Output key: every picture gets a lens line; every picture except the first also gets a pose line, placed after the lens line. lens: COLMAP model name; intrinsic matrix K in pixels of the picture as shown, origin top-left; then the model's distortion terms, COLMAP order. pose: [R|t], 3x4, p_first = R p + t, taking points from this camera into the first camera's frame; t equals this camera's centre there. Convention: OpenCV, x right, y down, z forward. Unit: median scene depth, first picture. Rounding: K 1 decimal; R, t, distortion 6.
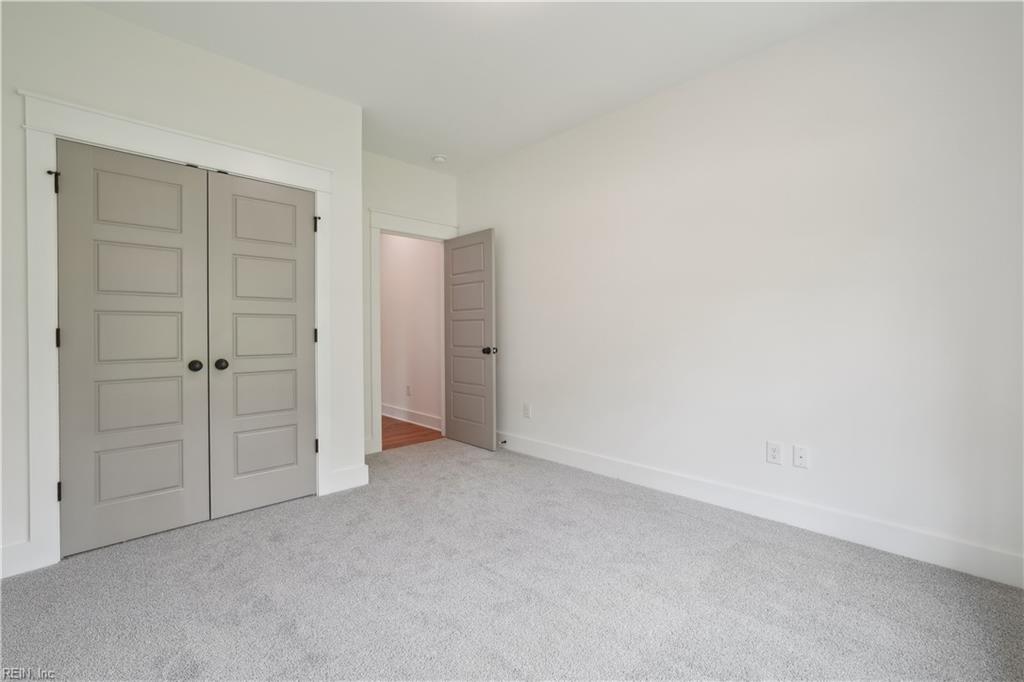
lens RADIAL K [[443.2, 0, 514.1], [0, 443.2, 337.6], [0, 0, 1]] dist [-0.014270, 0.003254]
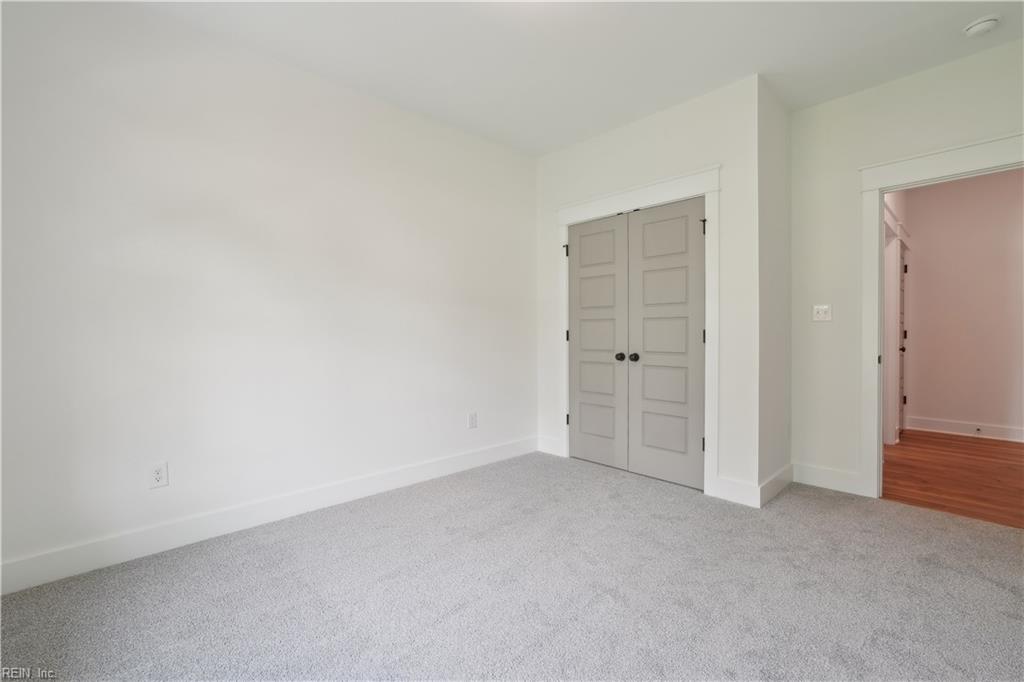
lens RADIAL K [[443.2, 0, 515.3], [0, 443.2, 342.0], [0, 0, 1]] dist [-0.014270, 0.003254]
pose [[-0.013996, 0.027343, -0.999528, 0.647452], [-0.012422, 0.999544, 0.027517, -0.016527], [0.999825, 0.012801, -0.013650, 0.647156]]
